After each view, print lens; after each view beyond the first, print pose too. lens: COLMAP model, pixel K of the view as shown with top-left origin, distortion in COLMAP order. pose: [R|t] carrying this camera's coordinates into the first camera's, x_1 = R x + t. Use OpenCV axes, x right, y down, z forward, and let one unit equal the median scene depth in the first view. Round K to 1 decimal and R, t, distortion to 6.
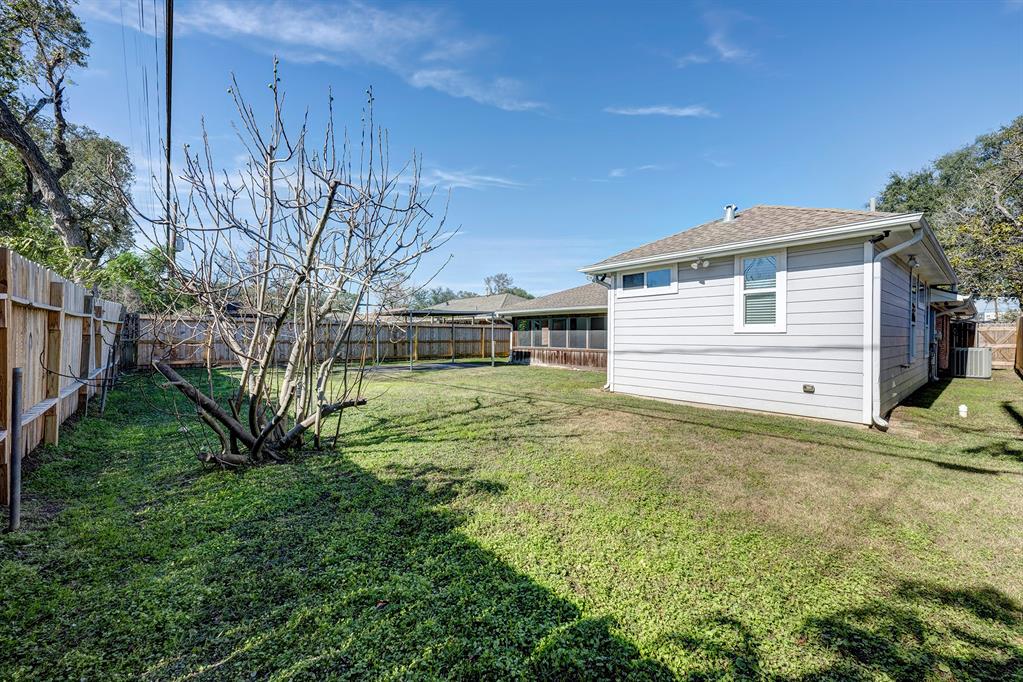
lens RADIAL K [[406.9, 0, 511.5], [0, 406.9, 341.0], [0, 0, 1]] dist [-0.011218, -0.000005]
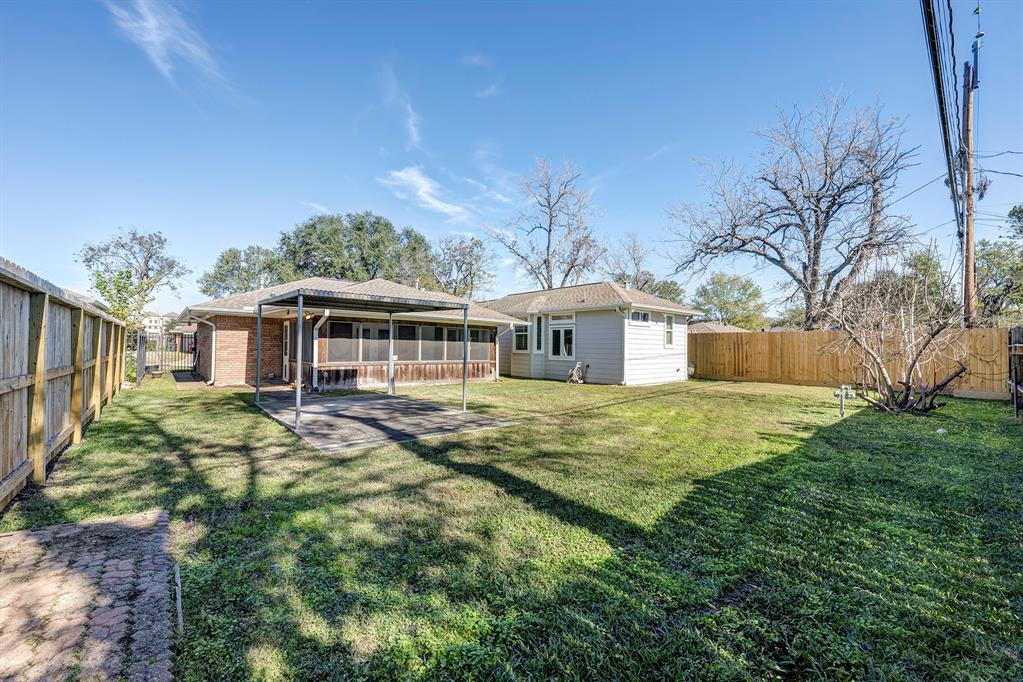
lens RADIAL K [[406.9, 0, 511.5], [0, 406.9, 341.0], [0, 0, 1]] dist [-0.011218, -0.000005]
pose [[-0.006741, 0.011959, 0.999906, -0.759834], [0.001888, 0.999927, -0.011947, -0.015263], [-0.999975, 0.001808, -0.006763, 0.850184]]
